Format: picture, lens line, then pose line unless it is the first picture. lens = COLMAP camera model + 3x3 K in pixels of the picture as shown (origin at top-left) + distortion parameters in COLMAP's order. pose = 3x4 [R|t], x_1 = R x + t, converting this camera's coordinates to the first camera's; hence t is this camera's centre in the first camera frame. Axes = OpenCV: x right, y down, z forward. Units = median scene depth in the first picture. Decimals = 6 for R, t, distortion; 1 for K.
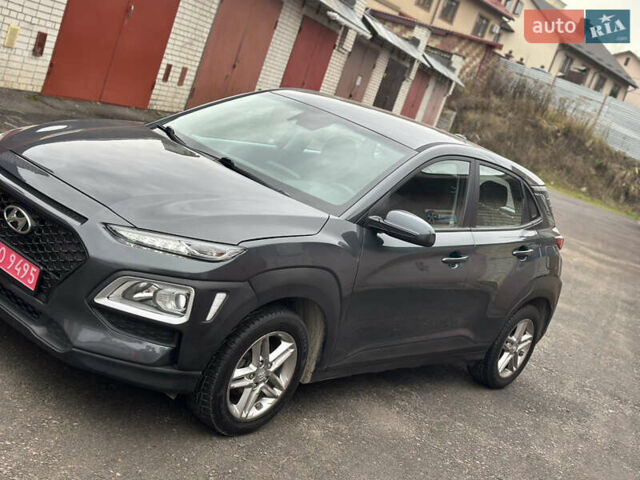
lens RADIAL K [[884.4, 0, 320.0], [0, 884.4, 240.0], [0, 0, 1]] dist [0.182917, -0.370333]
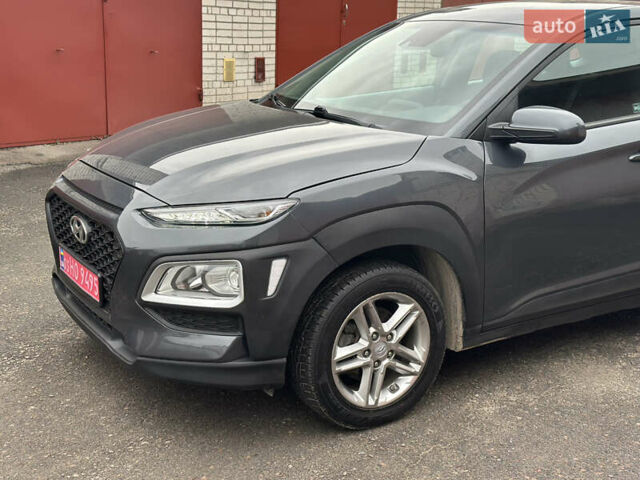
lens RADIAL K [[884.4, 0, 320.0], [0, 884.4, 240.0], [0, 0, 1]] dist [0.182917, -0.370333]
pose [[0.900372, -0.225561, -0.372092, 0.209529], [0.224415, 0.973359, -0.047016, 0.081825], [0.372784, -0.041172, 0.927004, 0.242041]]
